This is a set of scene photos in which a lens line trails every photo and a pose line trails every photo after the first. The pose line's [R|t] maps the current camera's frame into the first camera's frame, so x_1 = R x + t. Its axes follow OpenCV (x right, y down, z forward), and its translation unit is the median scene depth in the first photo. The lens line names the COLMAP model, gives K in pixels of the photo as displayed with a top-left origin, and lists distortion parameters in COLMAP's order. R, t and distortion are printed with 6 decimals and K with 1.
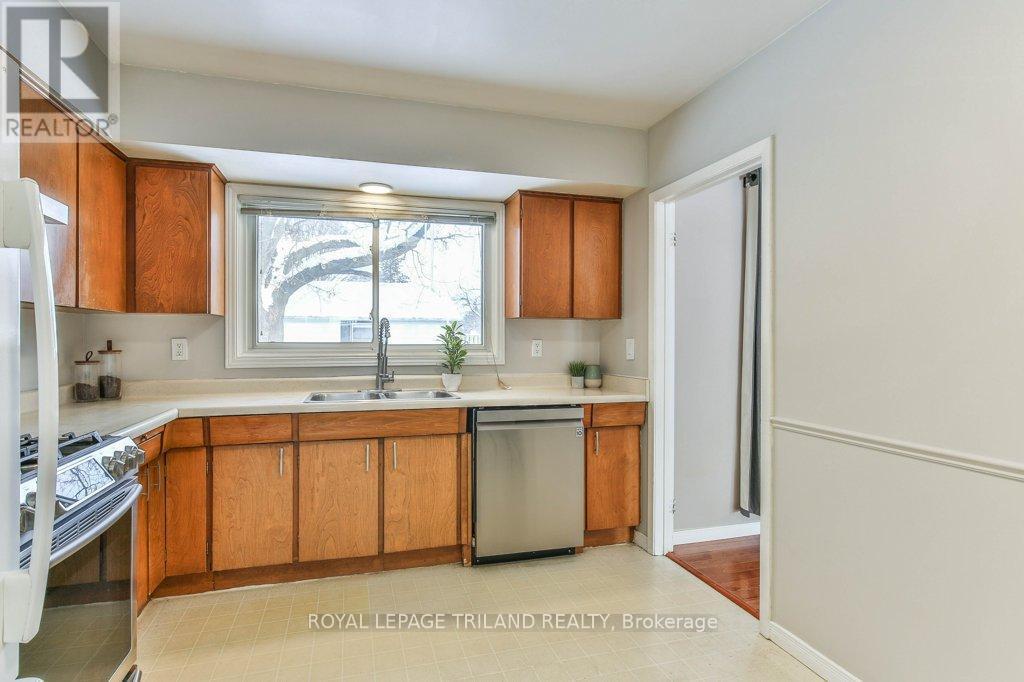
lens RADIAL K [[499.5, 0, 512.0], [0, 499.5, 341.0], [0, 0, 1]] dist [-0.003065, 0.000257]
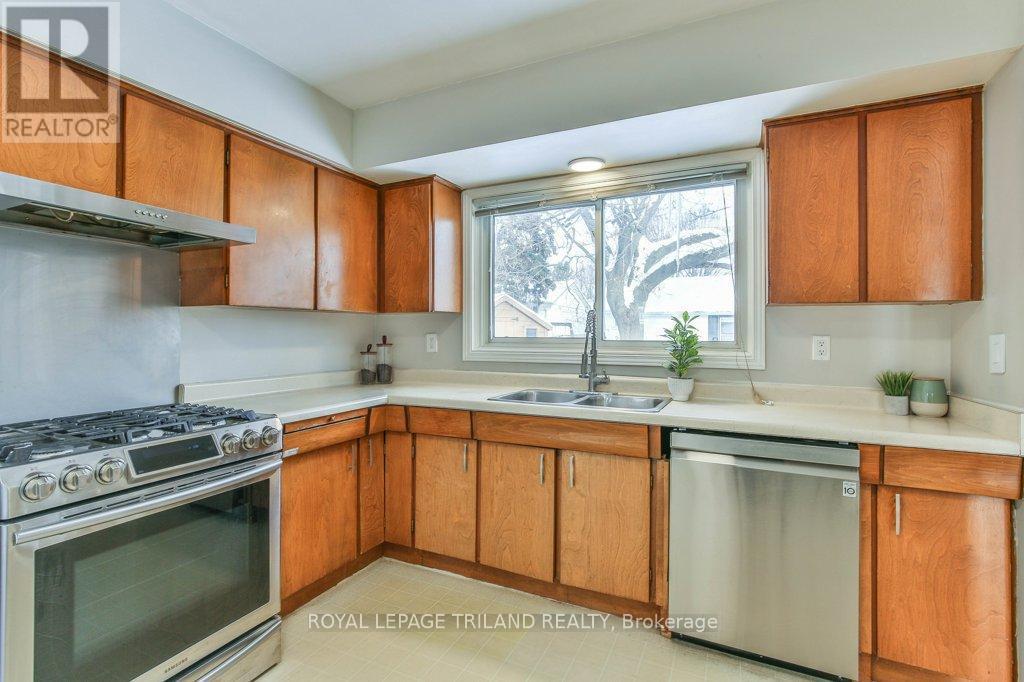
lens RADIAL K [[489.1, 0, 512.4], [0, 489.1, 330.8], [0, 0, 1]] dist [-0.006714, -0.000195]
pose [[0.744084, -0.003026, -0.668079, 0.222872], [-0.003089, 0.999963, -0.007969, -0.003629], [0.668078, 0.007993, 0.744048, 0.282923]]
